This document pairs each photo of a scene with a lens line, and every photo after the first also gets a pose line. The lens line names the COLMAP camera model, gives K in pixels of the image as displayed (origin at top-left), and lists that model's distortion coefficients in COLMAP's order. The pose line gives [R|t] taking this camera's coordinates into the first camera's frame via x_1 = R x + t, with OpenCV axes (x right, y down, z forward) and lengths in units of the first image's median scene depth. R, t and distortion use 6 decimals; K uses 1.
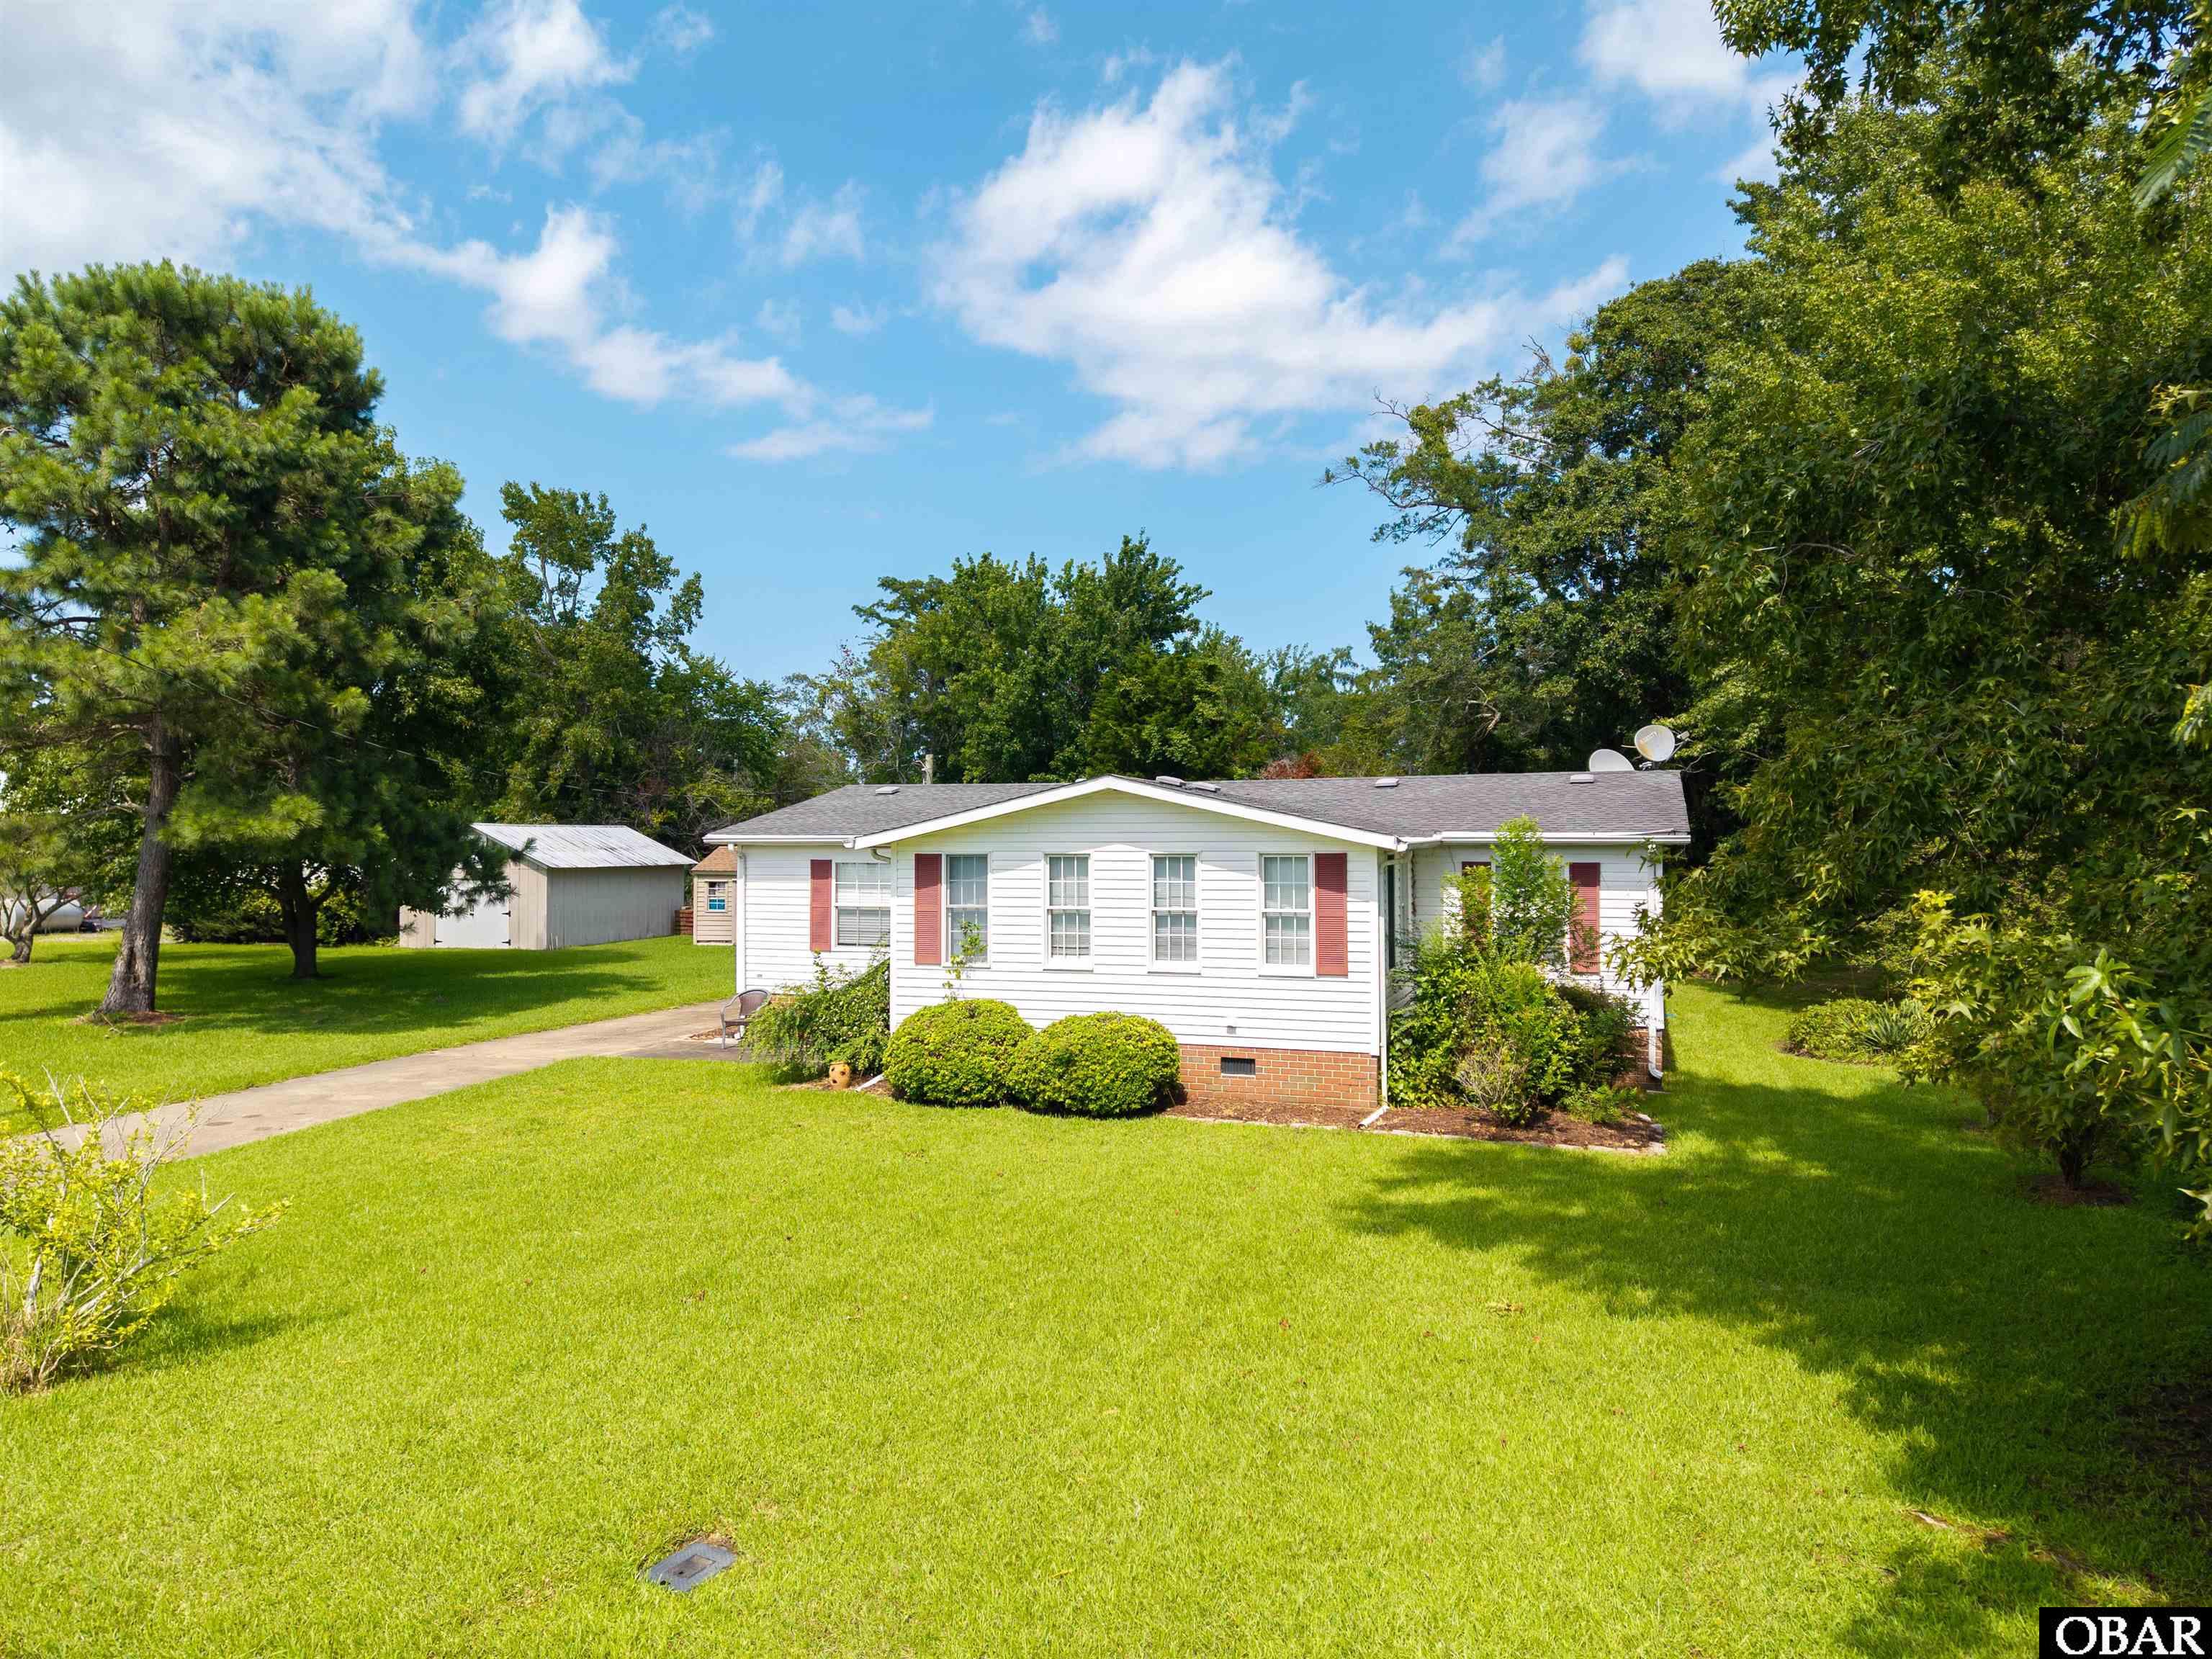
lens RADIAL K [[1478.8, 0, 1118.1], [0, 1478.8, 821.9], [0, 0, 1]] dist [0.047740, -0.047625]
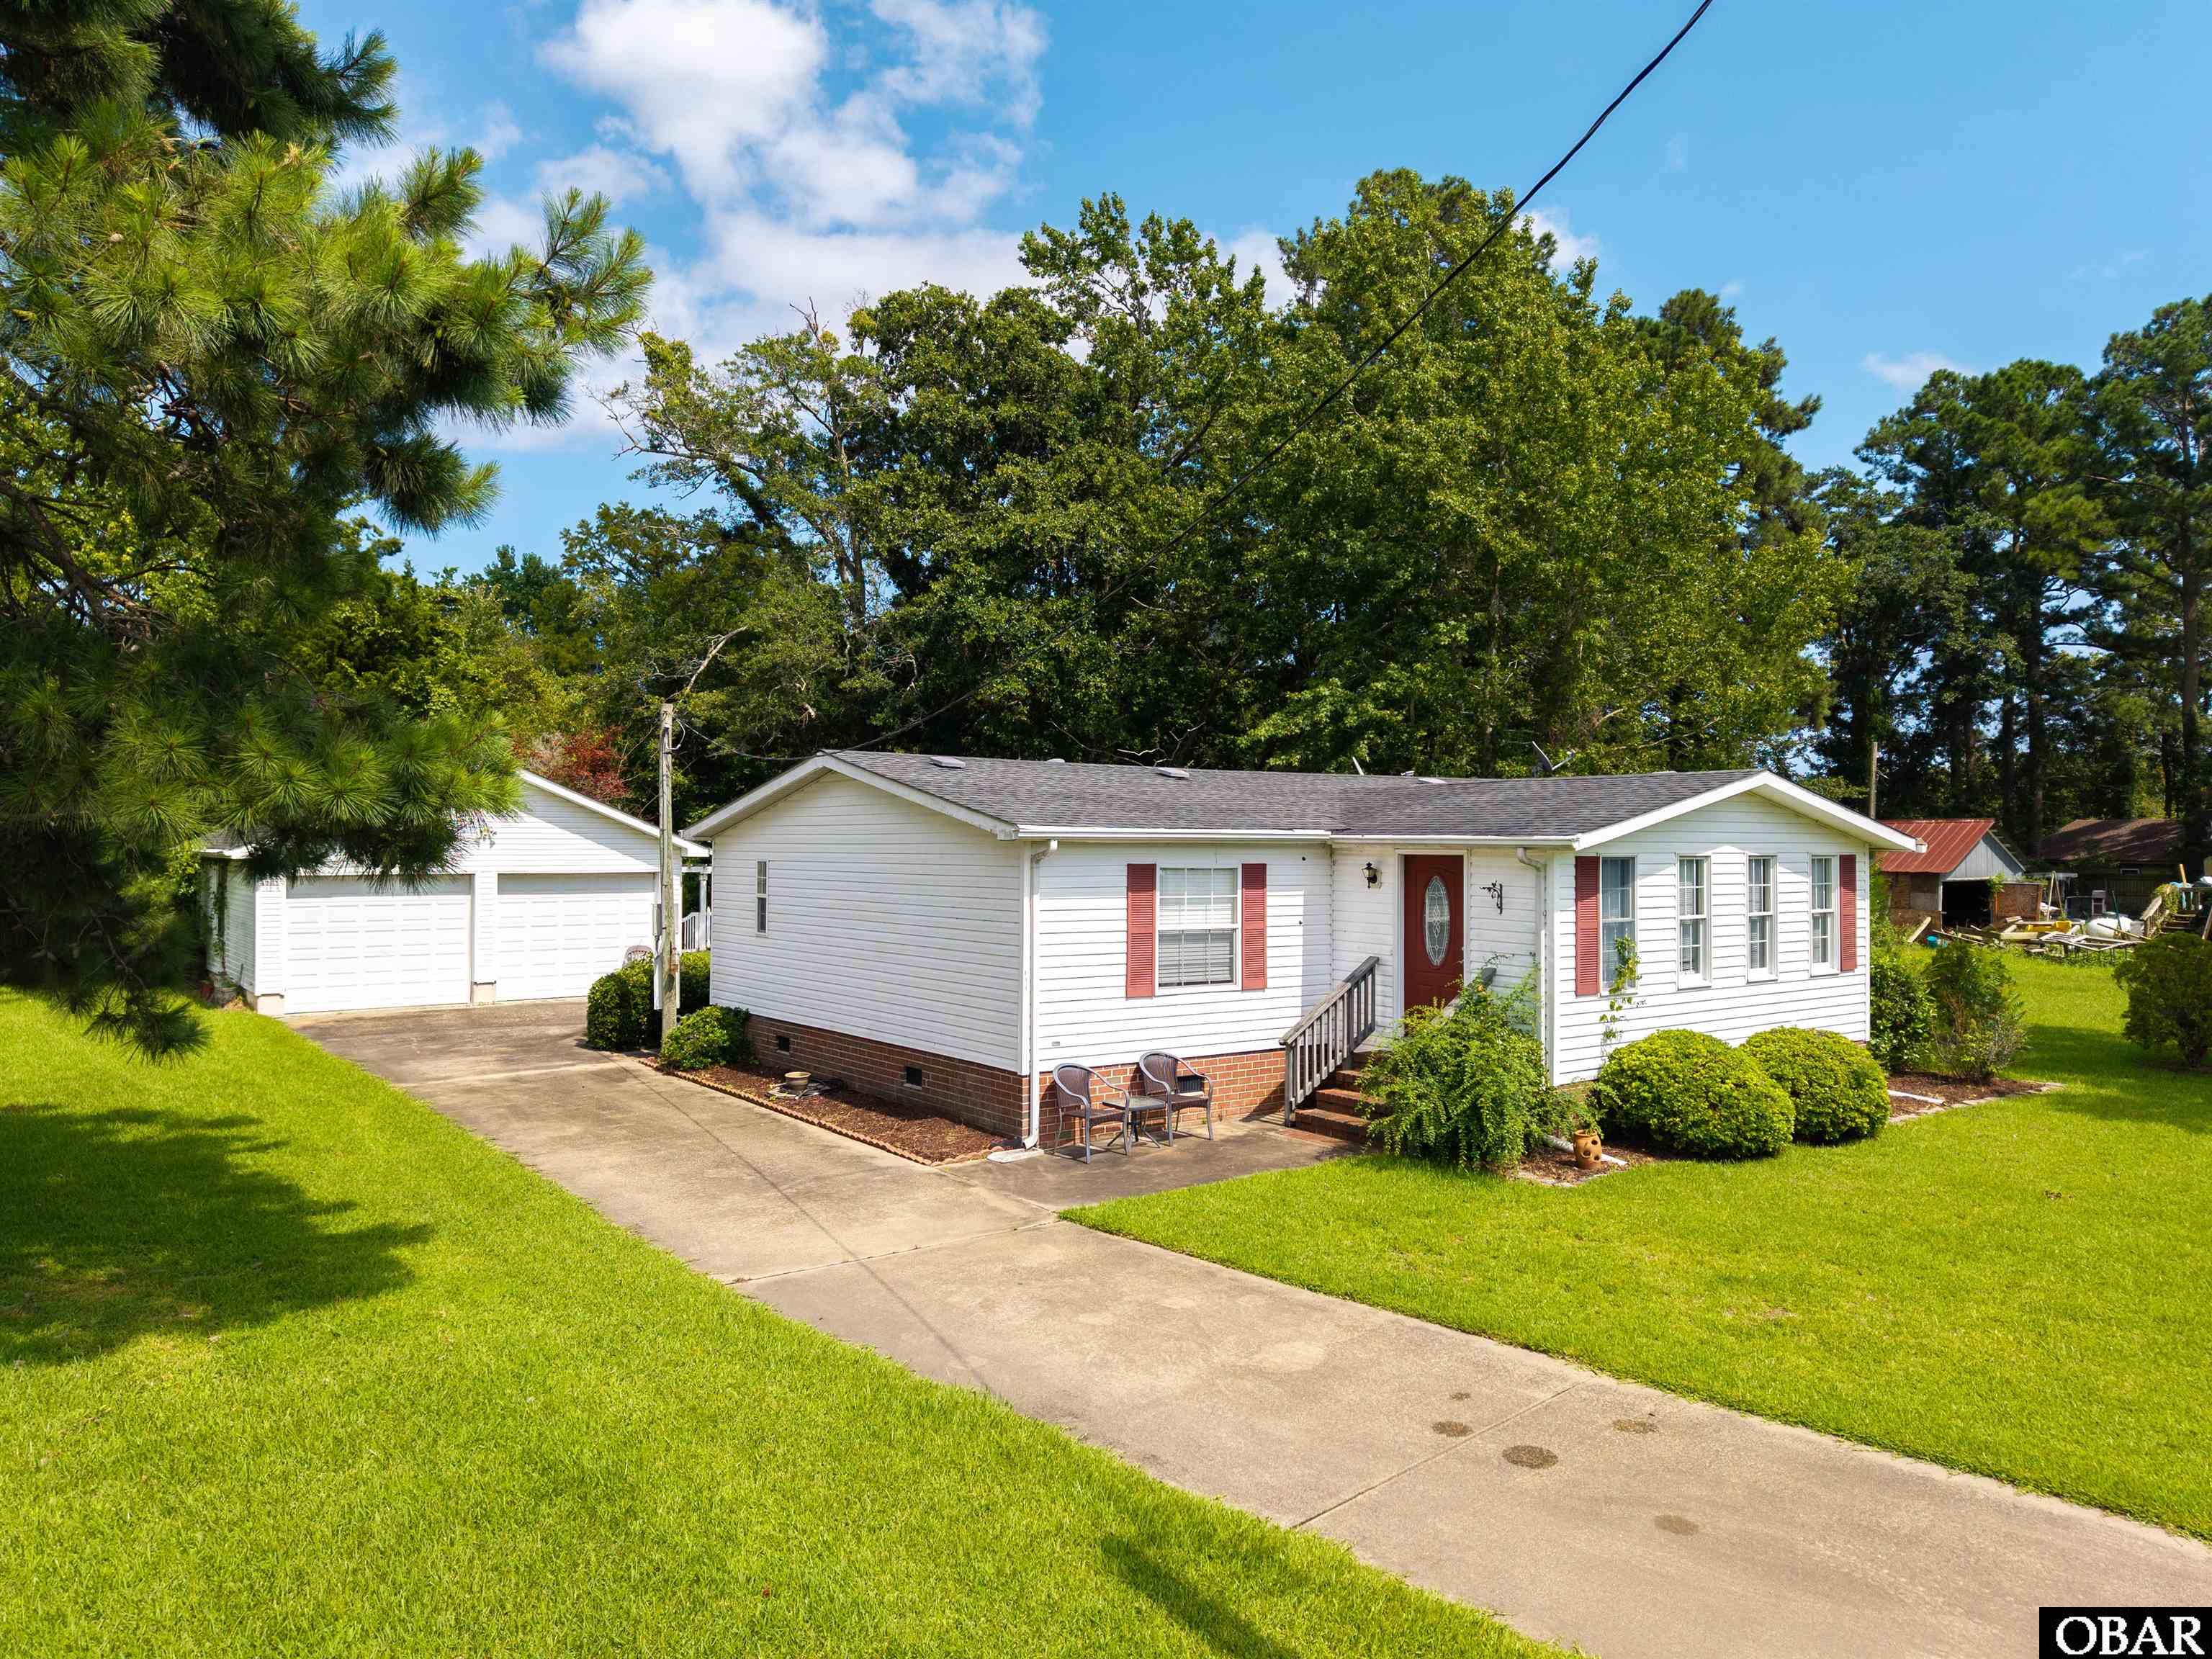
lens RADIAL K [[1476.7, 0, 1115.1], [0, 1476.7, 831.0], [0, 0, 1]] dist [0.115348, -0.174859]
pose [[0.564285, 0.011563, 0.825499, -0.774336], [-0.018965, 0.999820, -0.001041, 0.011196], [-0.825362, -0.015068, 0.564403, 0.626490]]
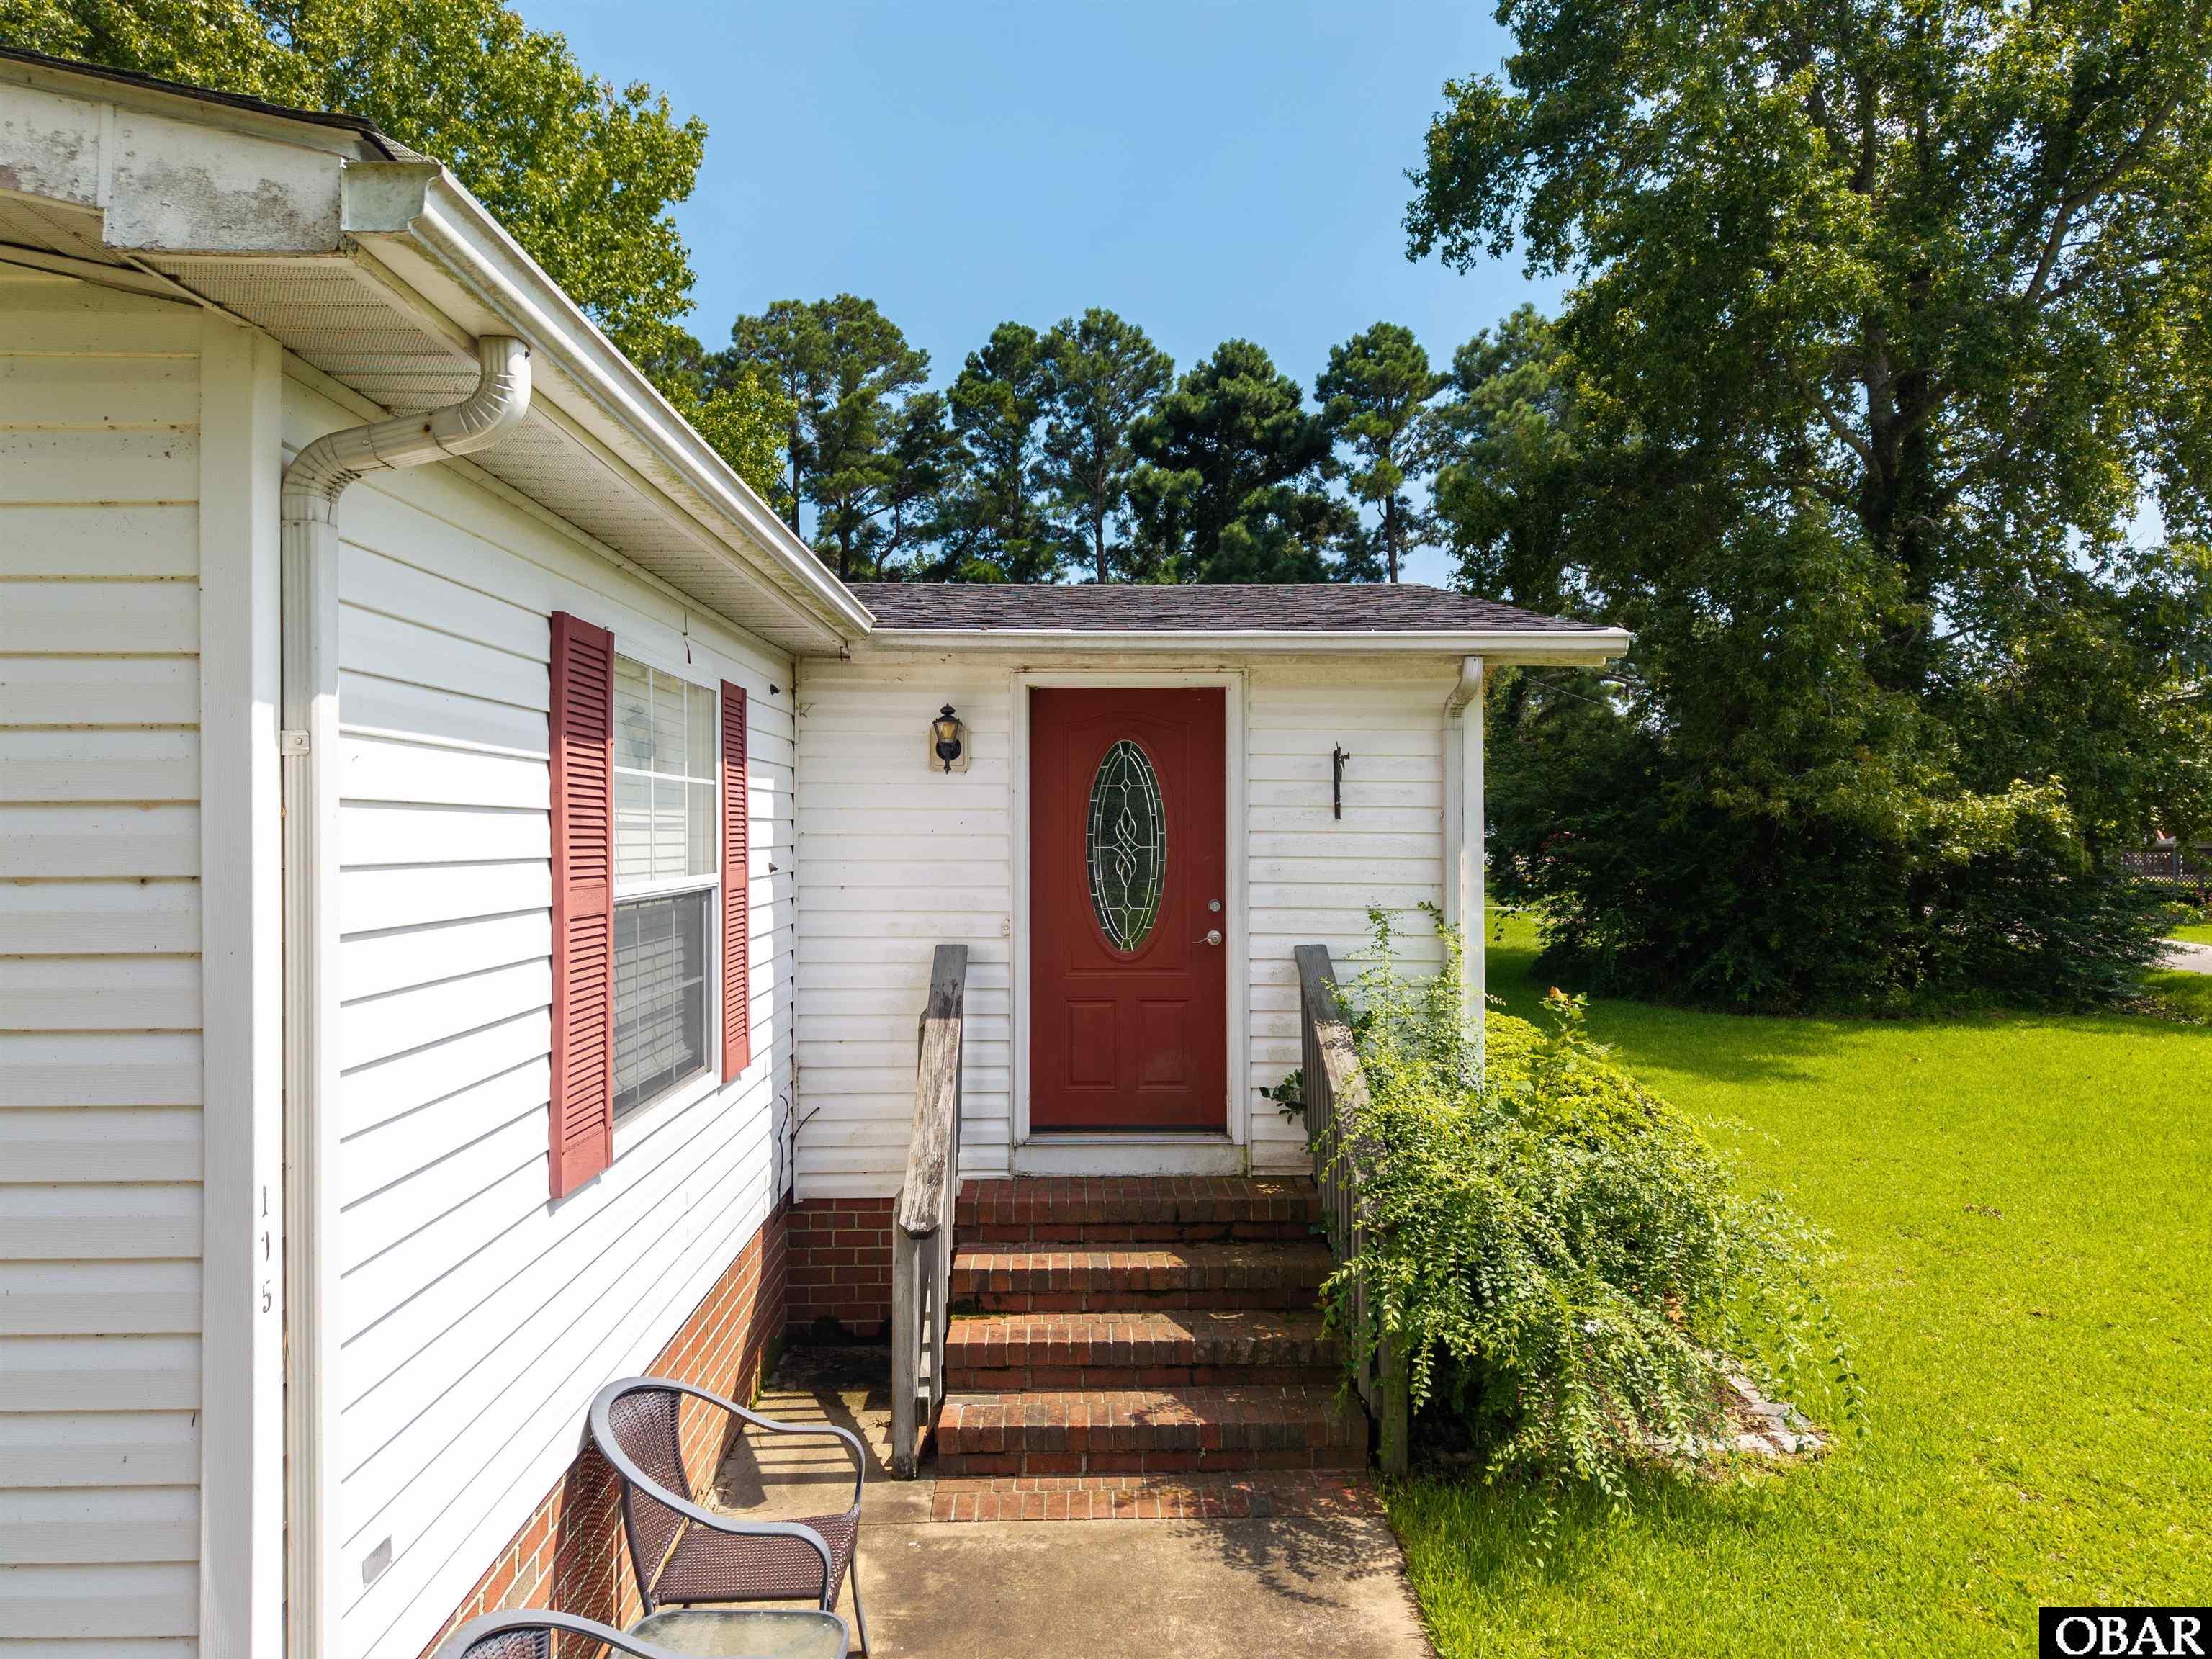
lens RADIAL K [[1479.4, 0, 1113.1], [0, 1479.4, 823.8], [0, 0, 1]] dist [0.035293, -0.046215]
pose [[-0.349083, 0.002669, 0.937088, -0.375469], [-0.013270, 0.999882, -0.007791, 0.048277], [-0.936998, -0.015155, -0.349007, 1.005900]]
